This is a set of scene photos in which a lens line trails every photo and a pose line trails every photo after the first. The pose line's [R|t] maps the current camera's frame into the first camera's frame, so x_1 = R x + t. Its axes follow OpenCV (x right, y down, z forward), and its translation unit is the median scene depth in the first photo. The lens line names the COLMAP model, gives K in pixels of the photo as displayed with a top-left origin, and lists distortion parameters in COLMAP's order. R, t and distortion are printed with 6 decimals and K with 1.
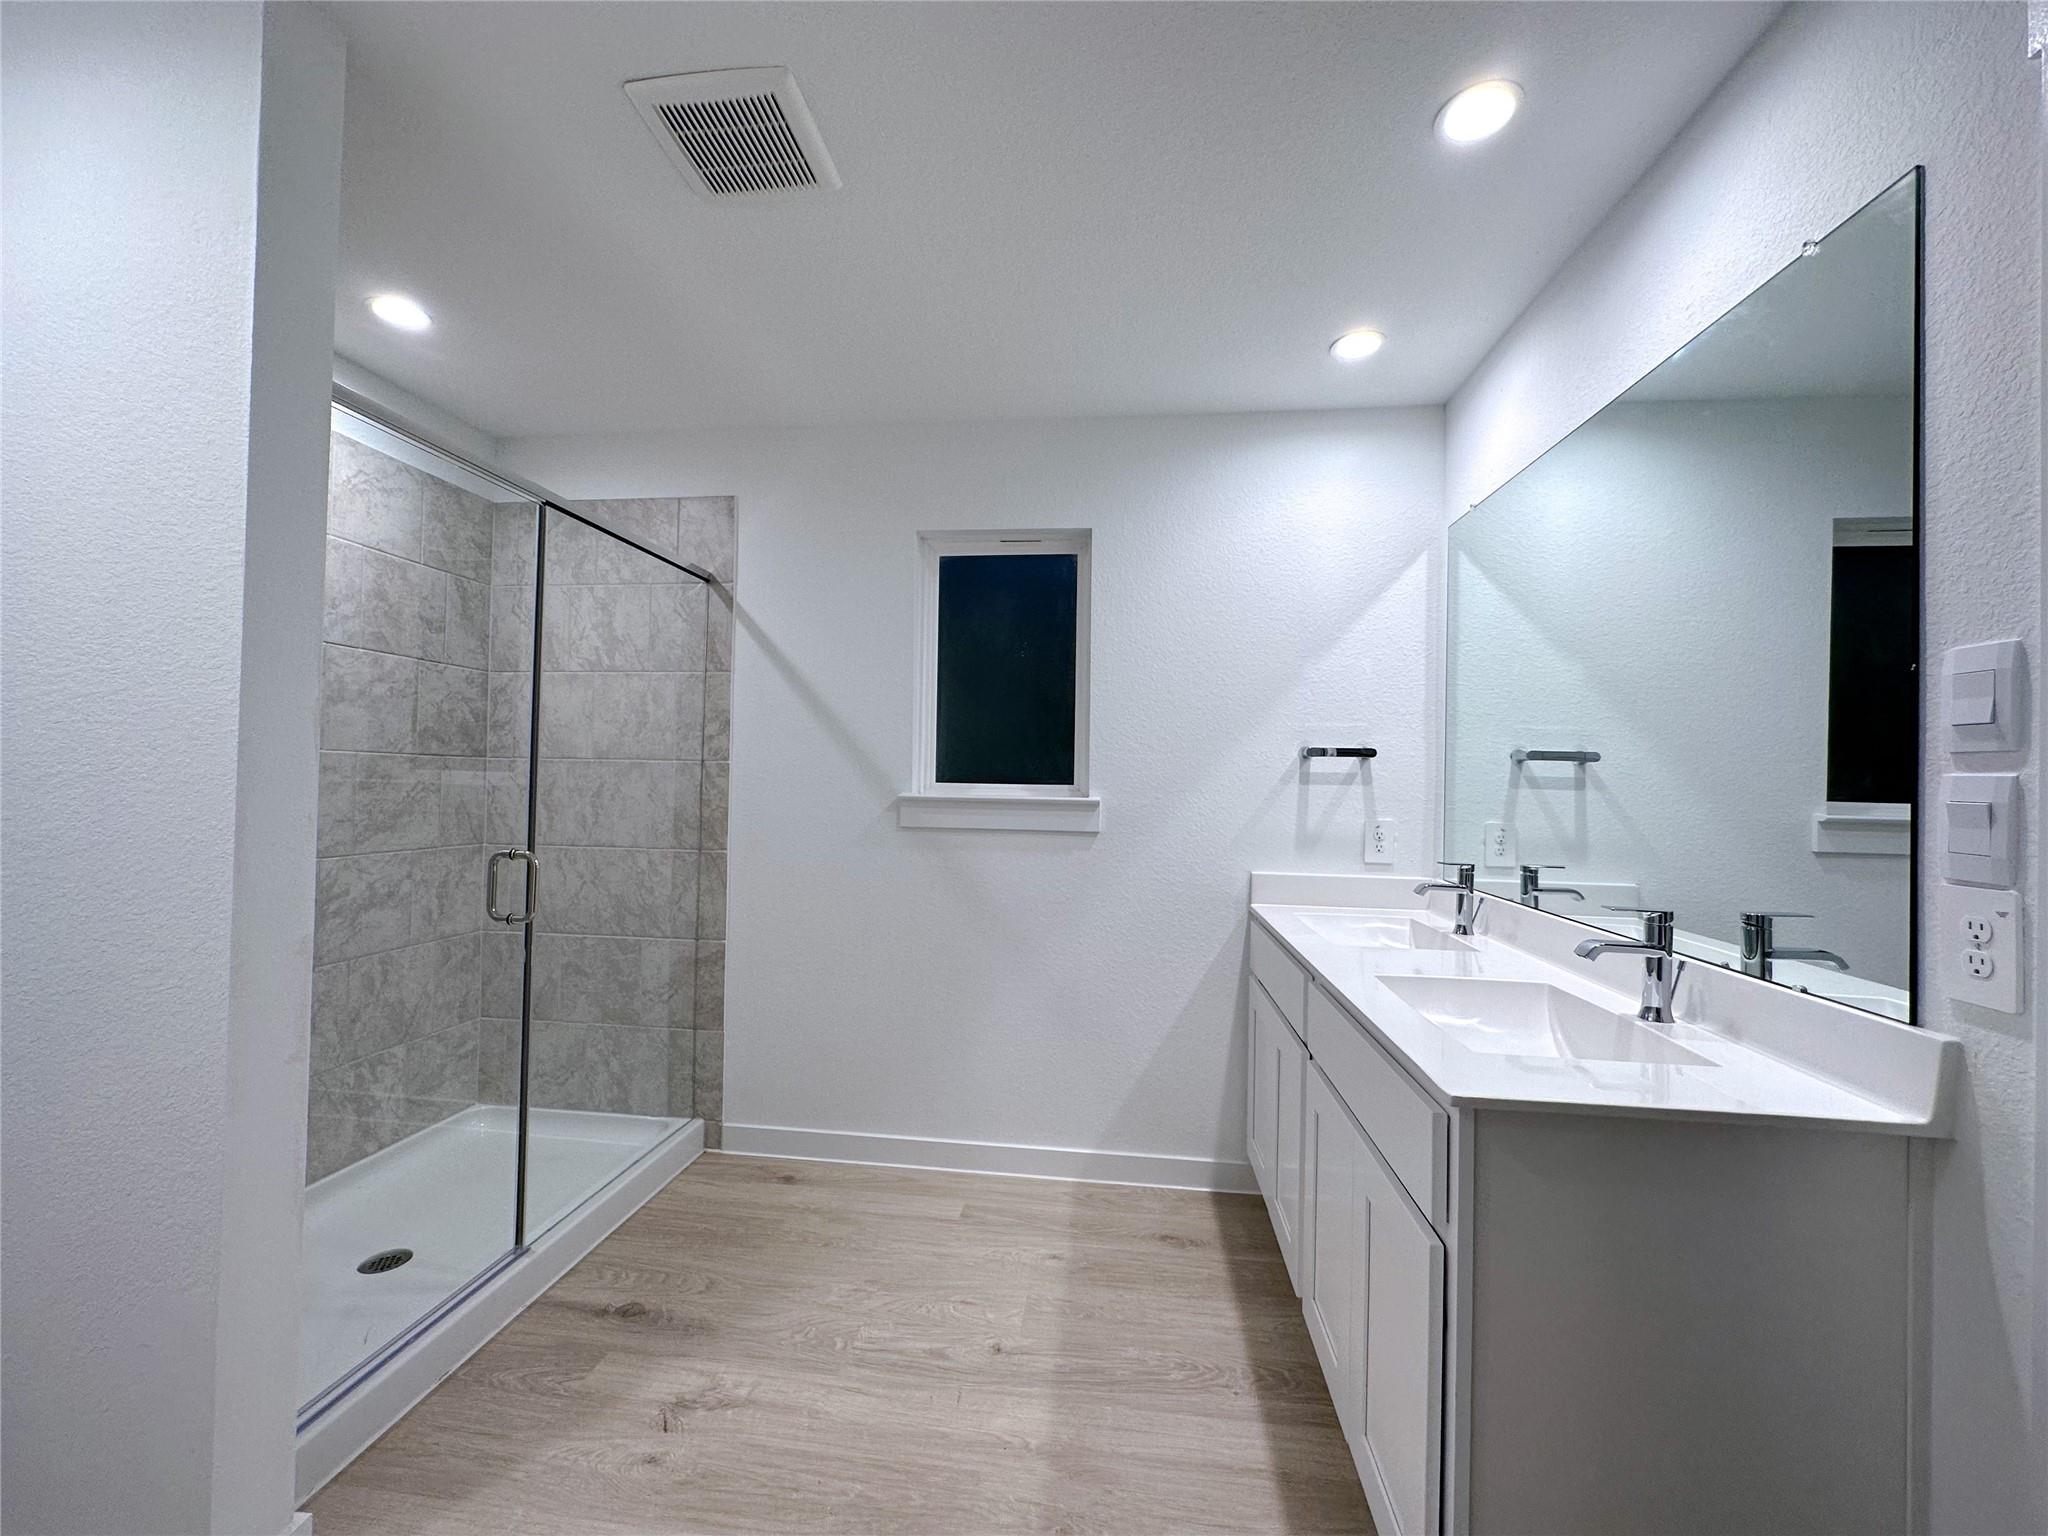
lens RADIAL K [[815.6, 0, 1021.0], [0, 815.6, 764.8], [0, 0, 1]] dist [-0.003028, 0.000128]
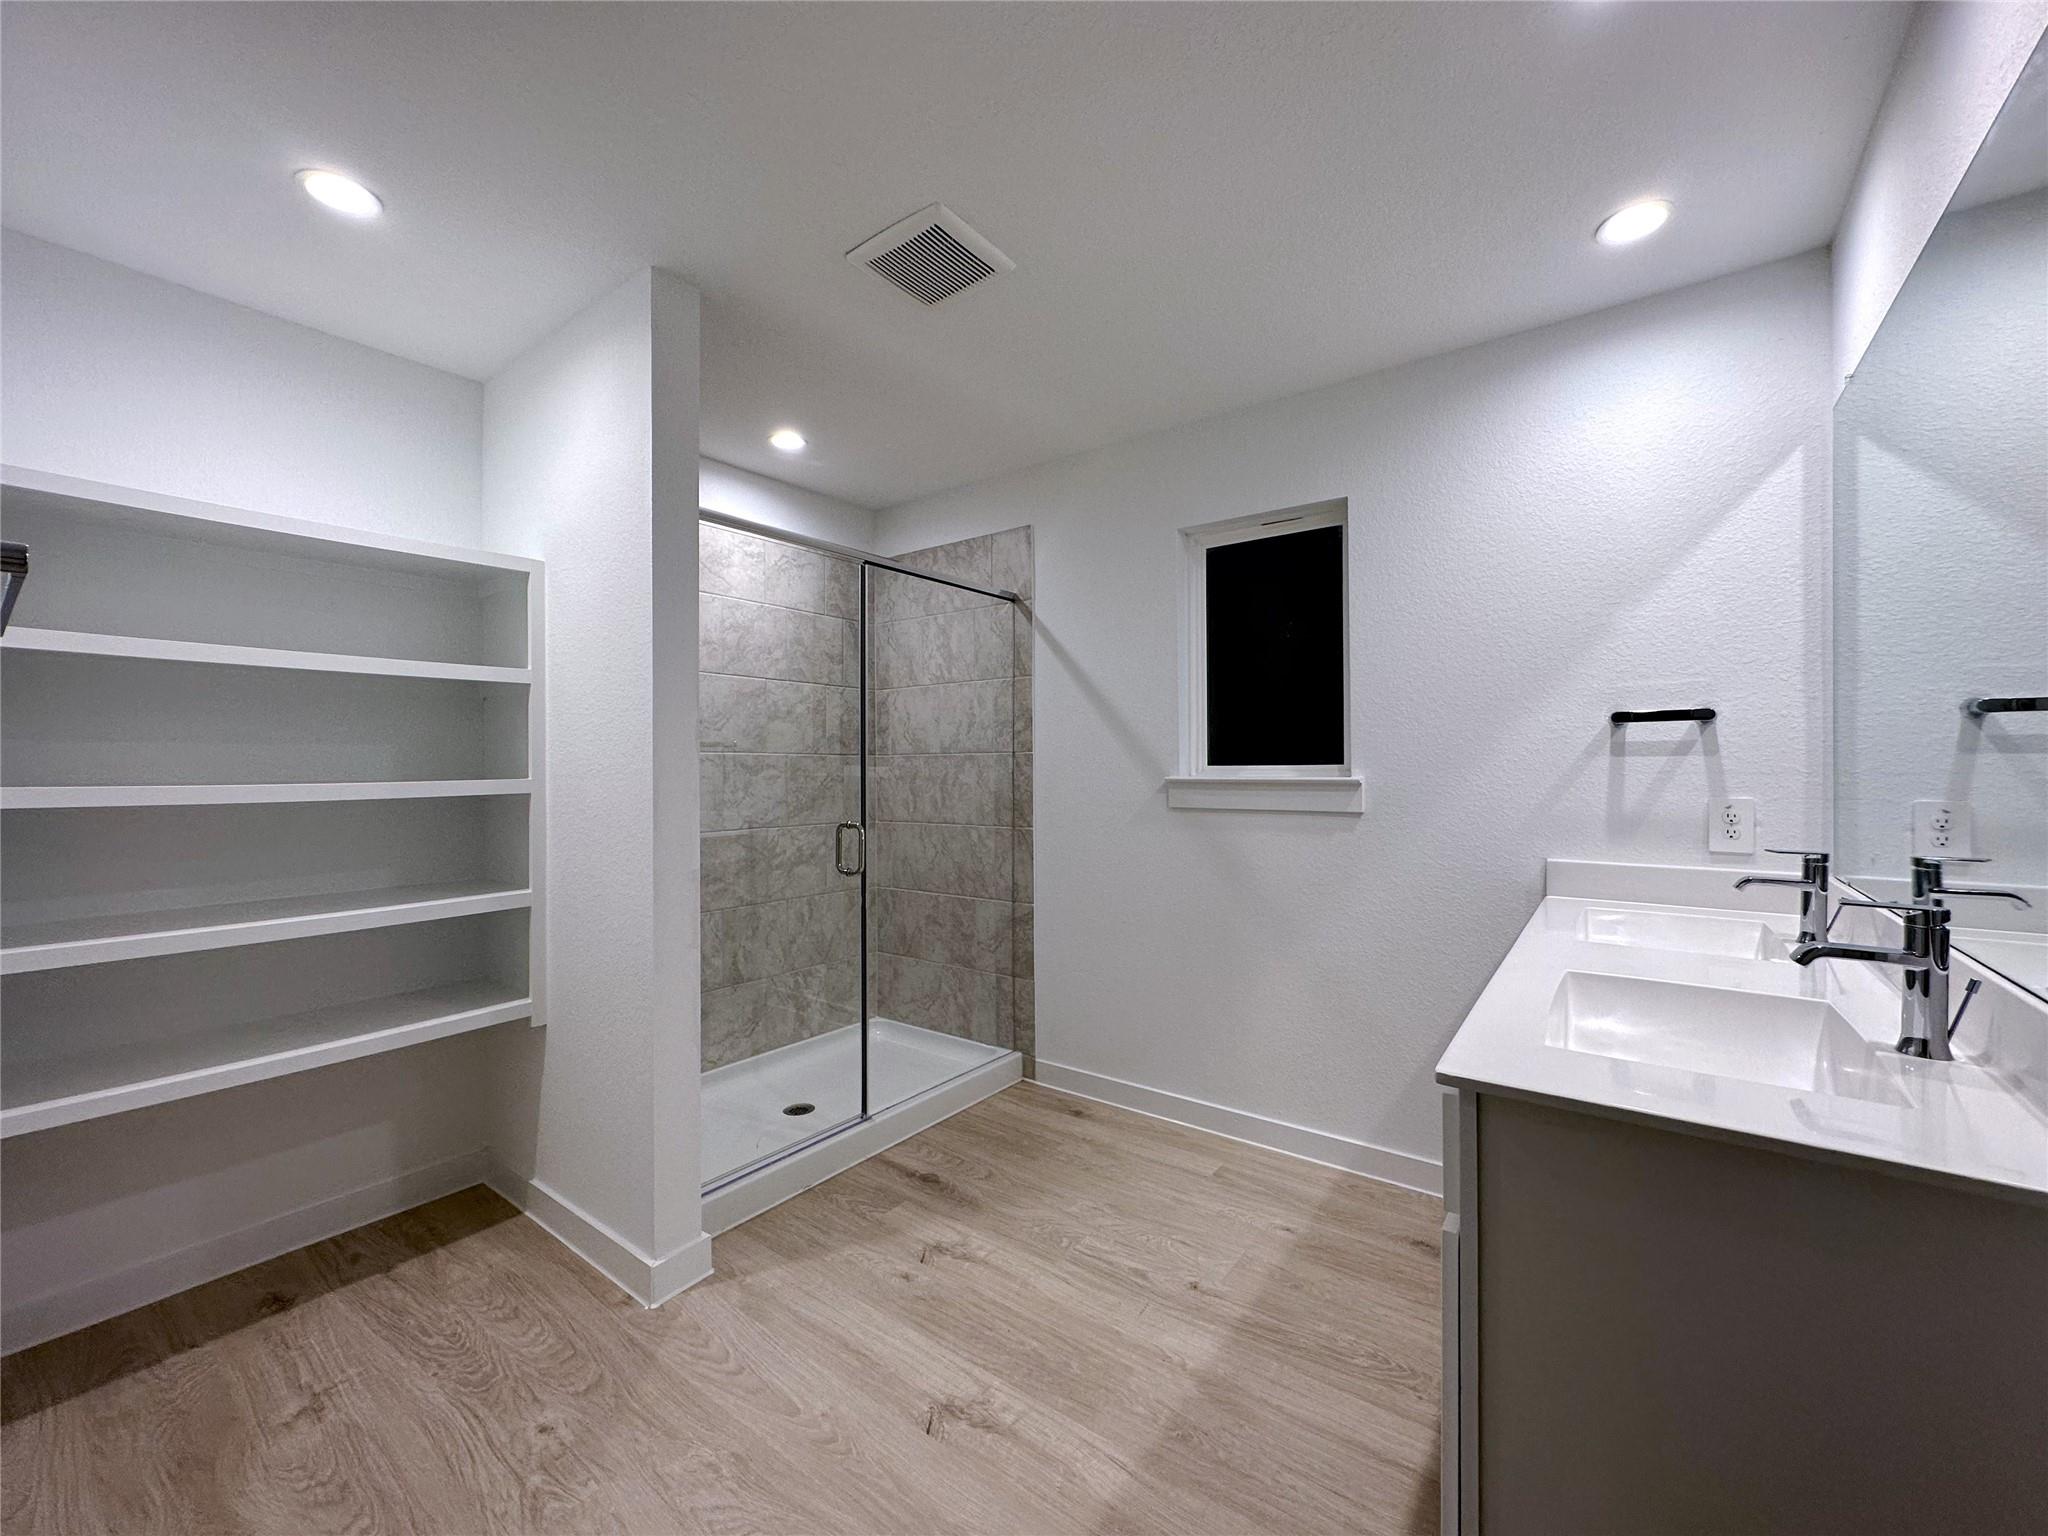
lens RADIAL K [[815.6, 0, 1023.6], [0, 815.6, 762.7], [0, 0, 1]] dist [-0.003028, 0.000128]
pose [[0.866540, -0.026676, -0.498394, 0.242737], [0.031763, 0.999494, 0.001729, 0.009936], [0.498096, -0.017329, 0.866949, -0.028378]]
